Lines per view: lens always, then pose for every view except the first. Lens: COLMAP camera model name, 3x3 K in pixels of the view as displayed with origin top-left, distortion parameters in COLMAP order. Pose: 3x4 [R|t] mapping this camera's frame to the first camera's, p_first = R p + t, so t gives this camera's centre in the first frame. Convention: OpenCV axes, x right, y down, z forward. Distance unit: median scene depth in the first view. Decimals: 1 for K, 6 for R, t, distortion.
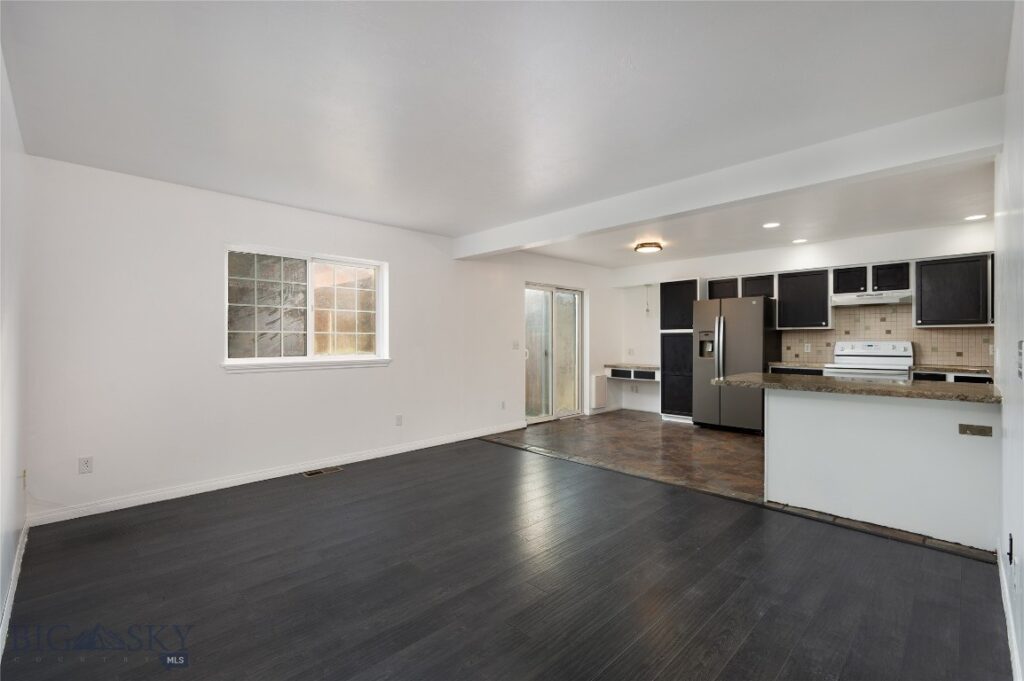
lens RADIAL K [[454.1, 0, 510.9], [0, 454.1, 348.6], [0, 0, 1]] dist [-0.051661, -0.000006]
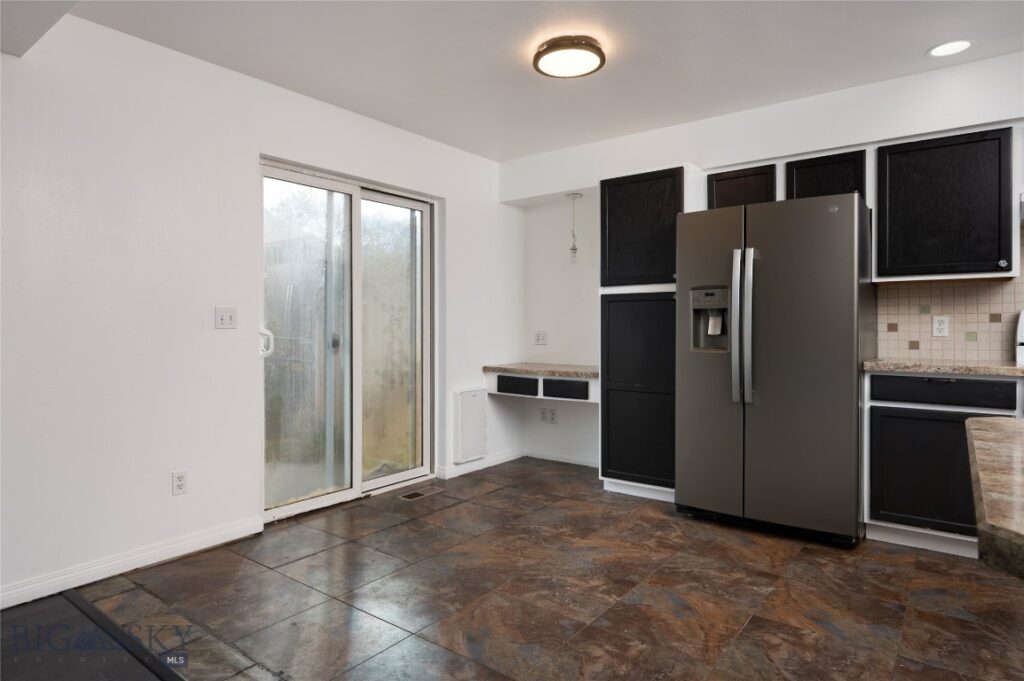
lens RADIAL K [[560.5, 0, 512.0], [0, 560.5, 340.5], [0, 0, 1]] dist [-0.000272, -0.000030]
pose [[0.986989, -0.001161, 0.160783, 0.163360], [0.000851, 0.999998, 0.001991, 0.009346], [-0.160785, -0.001829, 0.986988, 0.489069]]
